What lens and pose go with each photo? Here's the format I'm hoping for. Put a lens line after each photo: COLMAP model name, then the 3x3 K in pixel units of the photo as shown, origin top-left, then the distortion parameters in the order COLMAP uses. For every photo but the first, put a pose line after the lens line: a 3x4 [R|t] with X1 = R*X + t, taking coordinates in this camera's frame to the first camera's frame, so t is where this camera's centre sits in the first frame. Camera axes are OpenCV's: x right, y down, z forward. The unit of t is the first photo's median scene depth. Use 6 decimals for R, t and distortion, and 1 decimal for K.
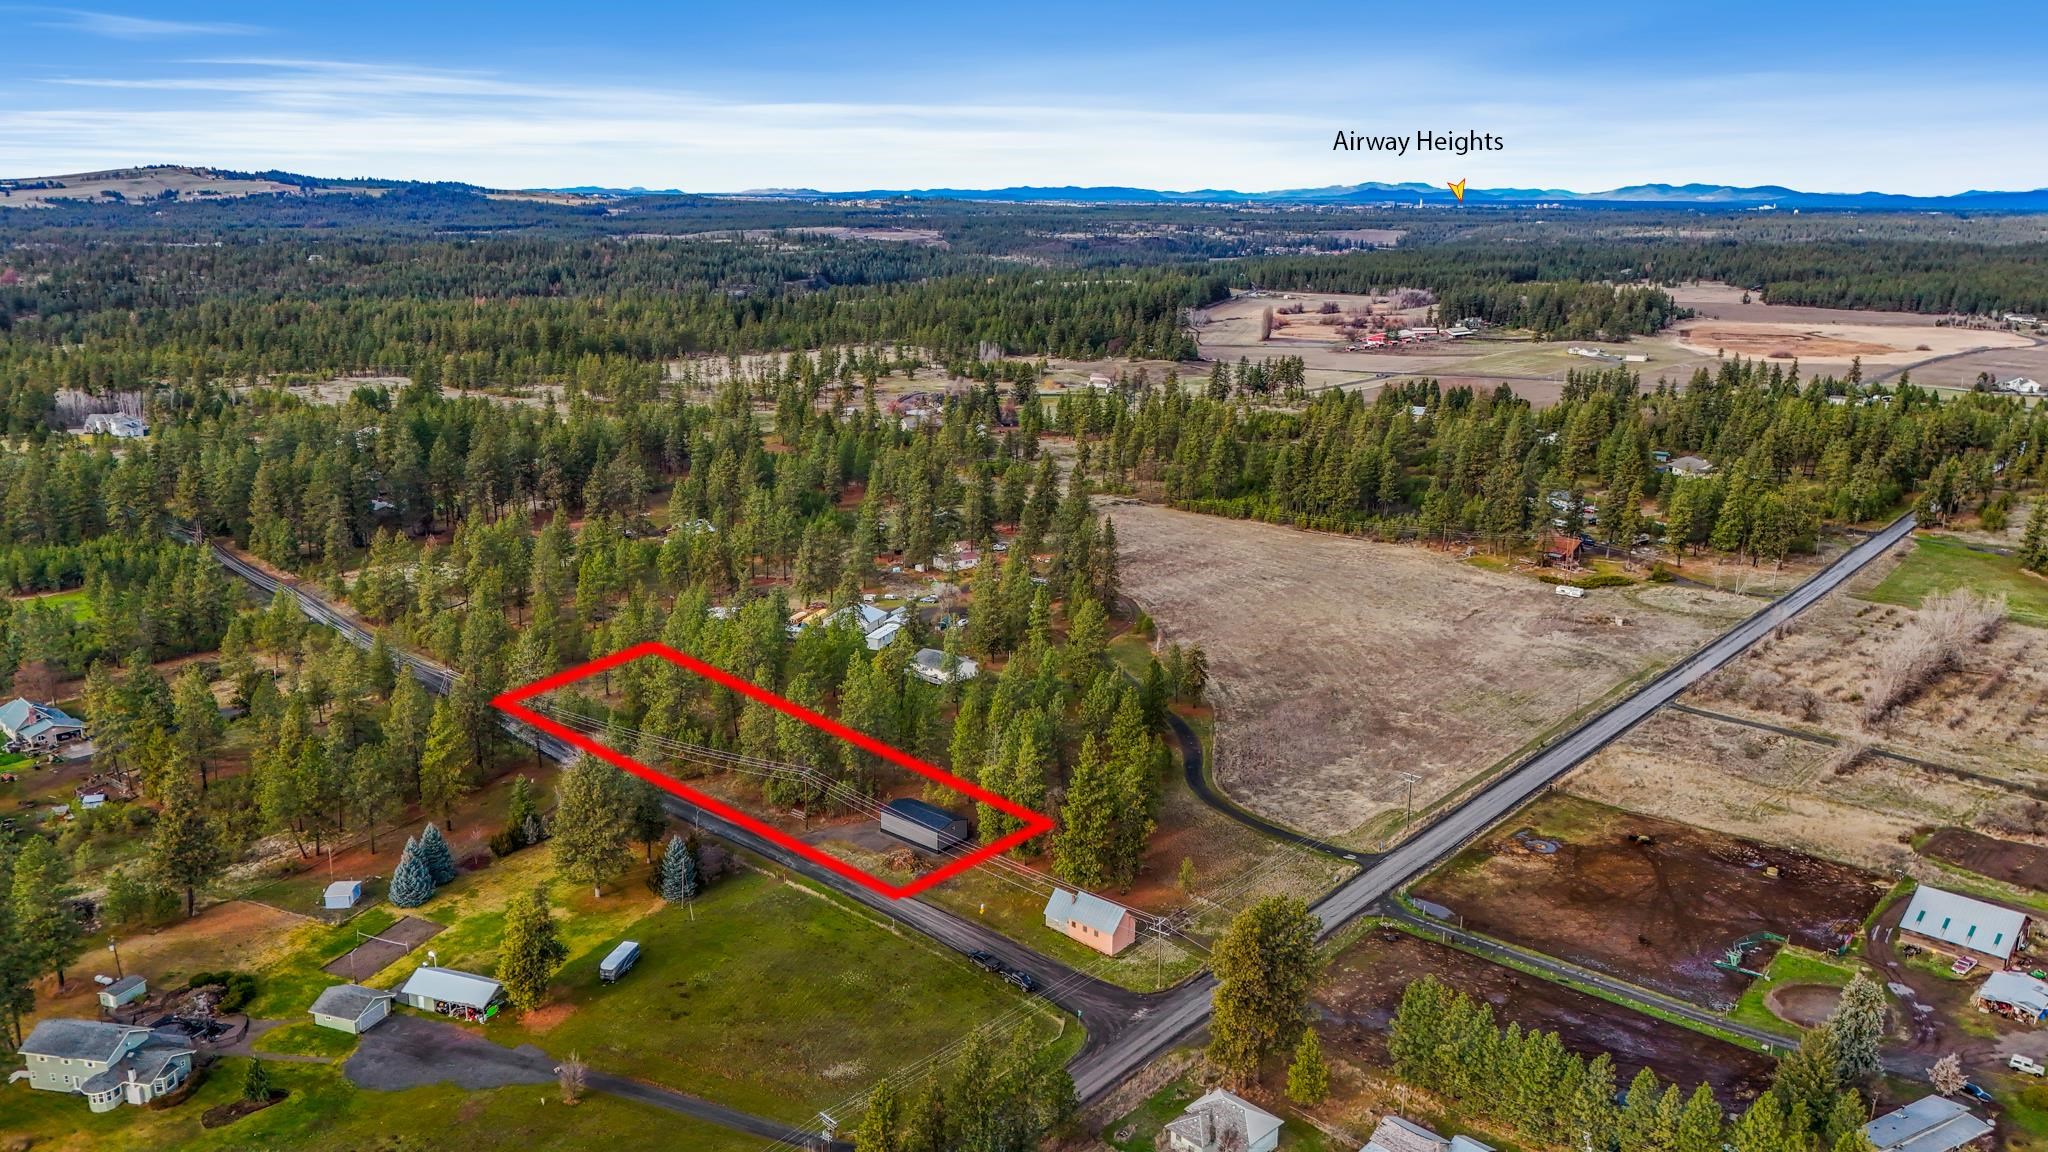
lens RADIAL K [[1516.2, 0, 1024.0], [0, 1516.2, 576.0], [0, 0, 1]] dist [0.082654, -0.068587]
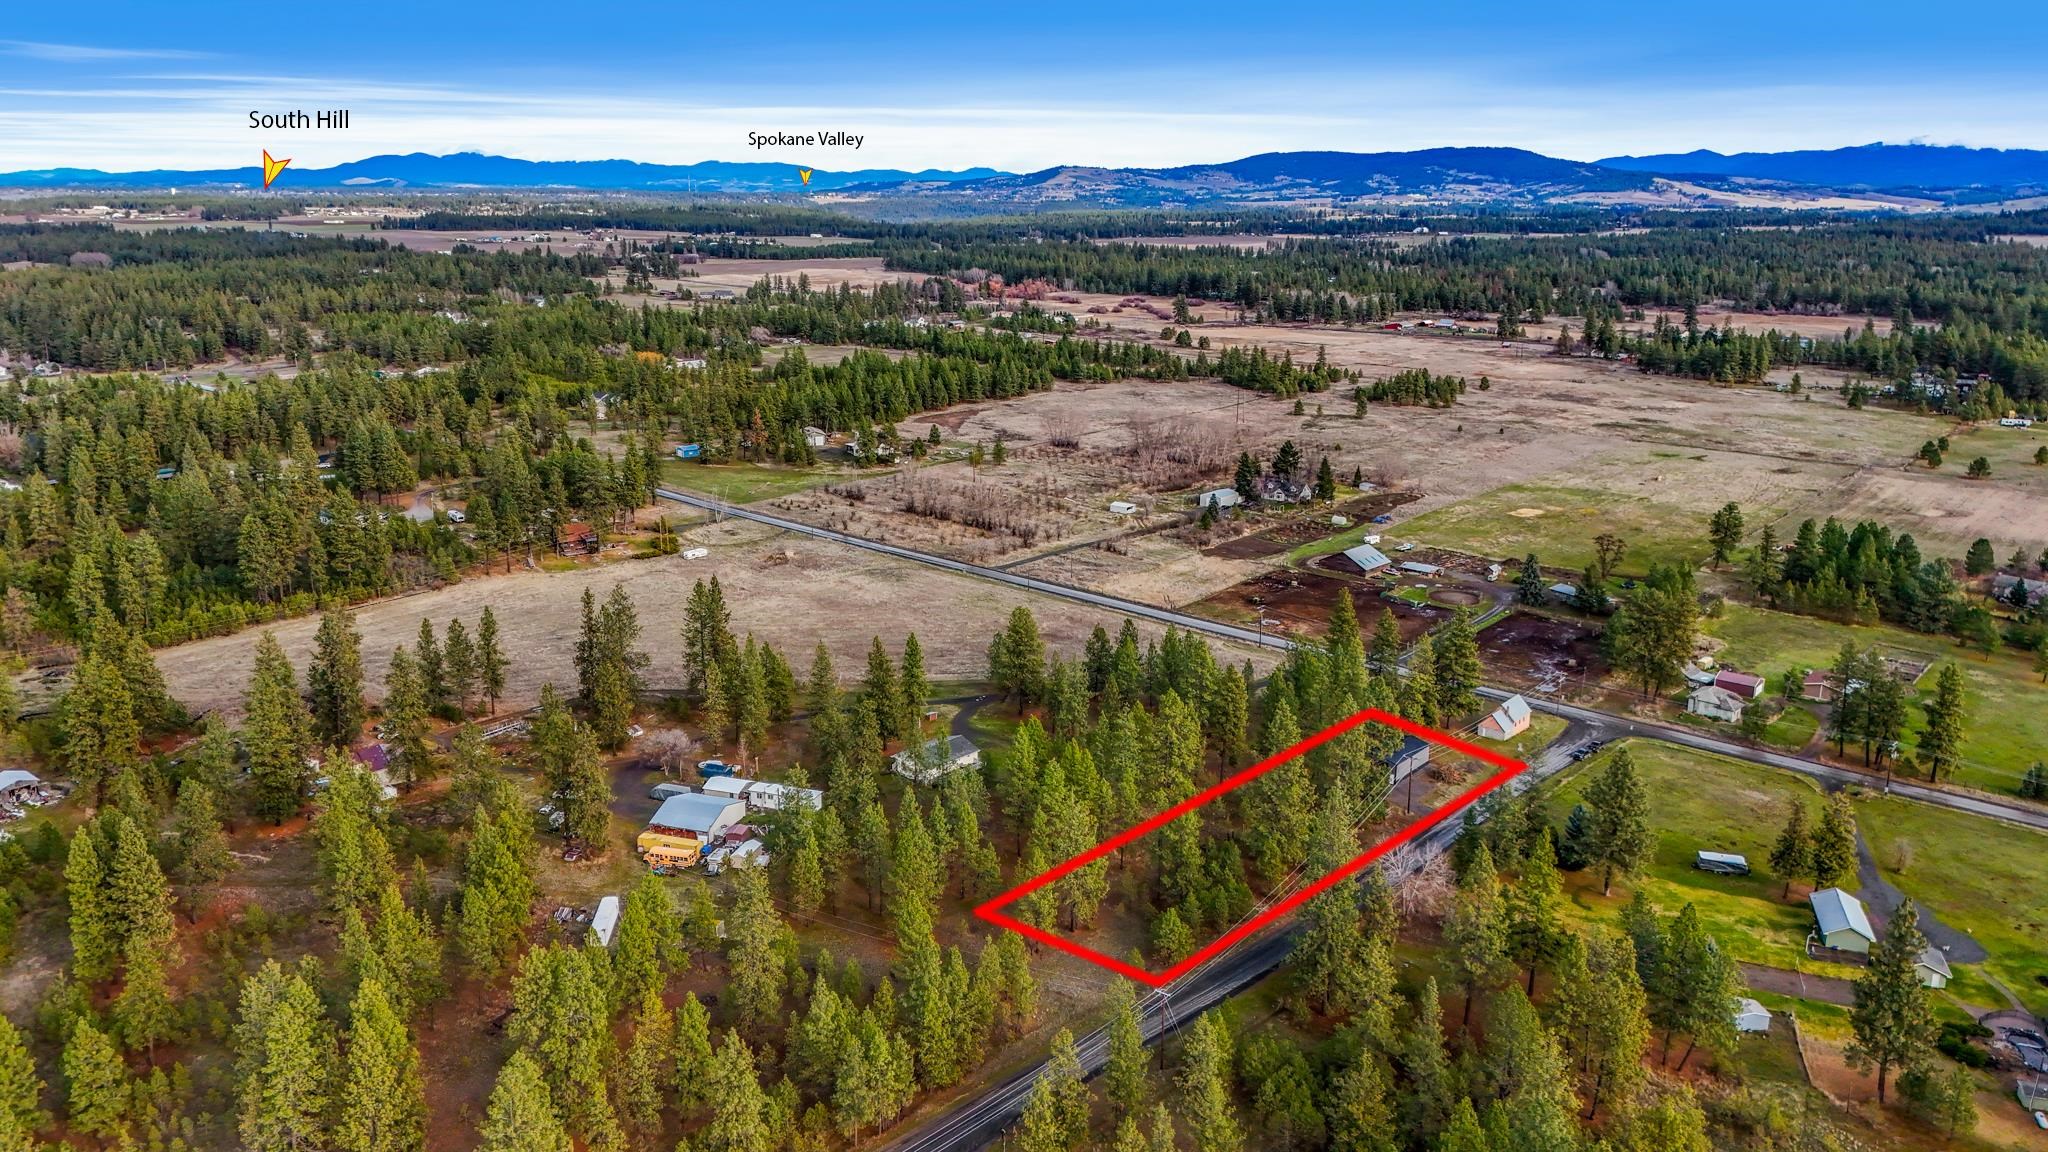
lens RADIAL K [[1516.2, 0, 1024.0], [0, 1516.2, 576.0], [0, 0, 1]] dist [0.082654, -0.068587]
pose [[0.032502, -0.283433, 0.958441, -0.960806], [0.256626, 0.929165, 0.266073, -0.284624], [-0.965964, 0.237313, 0.102936, 0.972158]]
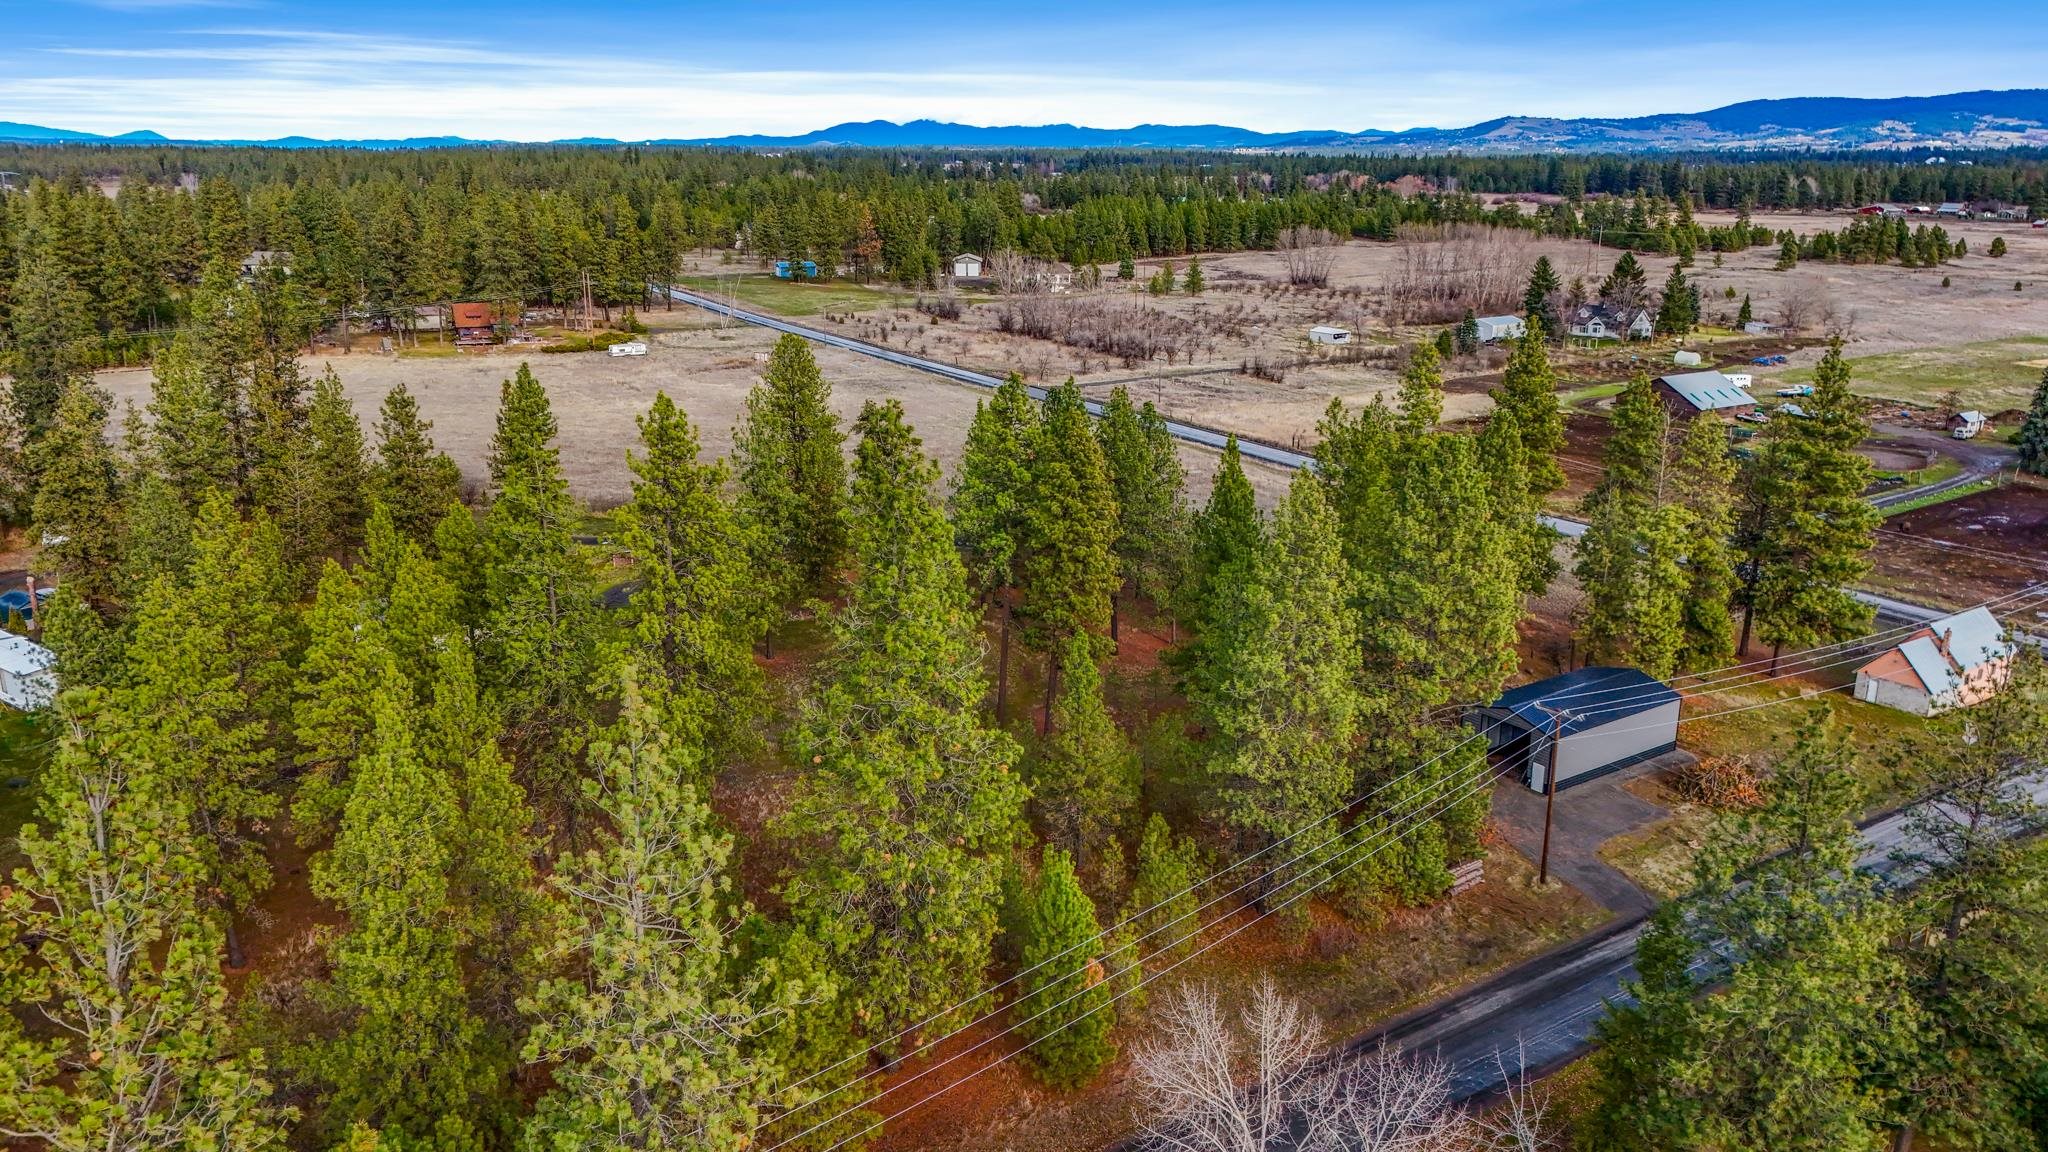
lens RADIAL K [[1499.7, 0, 1024.0], [0, 1499.7, 576.0], [0, 0, 1]] dist [0.059763, -0.043100]
pose [[0.308494, -0.290460, 0.905795, -0.396343], [0.256550, 0.942358, 0.214810, 0.004798], [-0.915977, 0.166114, 0.365230, 0.852917]]
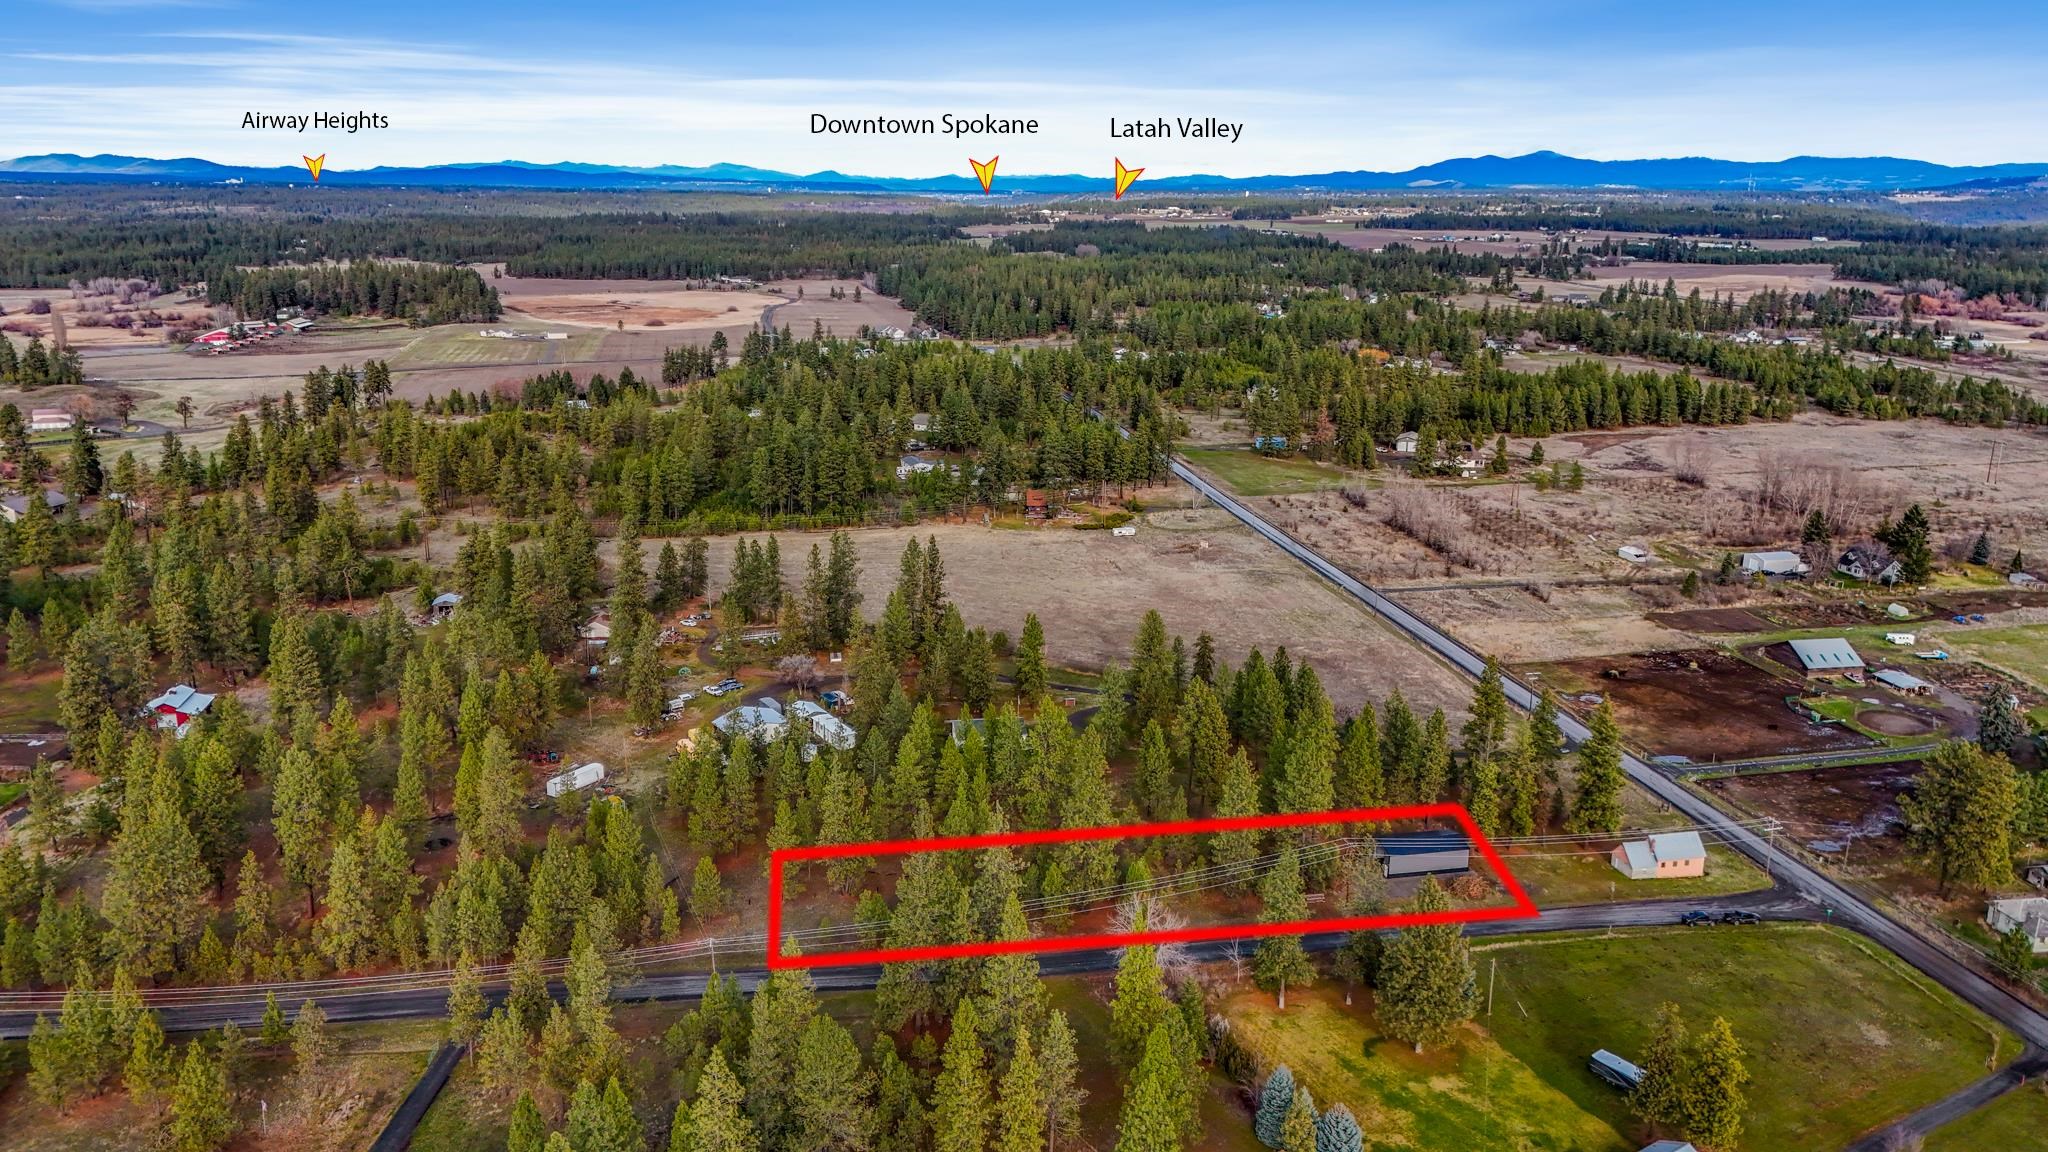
lens RADIAL K [[1516.2, 0, 1024.0], [0, 1516.2, 576.0], [0, 0, 1]] dist [0.082654, -0.068587]
pose [[0.639485, -0.224045, 0.735434, -0.768841], [0.214330, 0.970624, 0.109326, -0.139009], [-0.738324, 0.087713, 0.668718, 0.456910]]
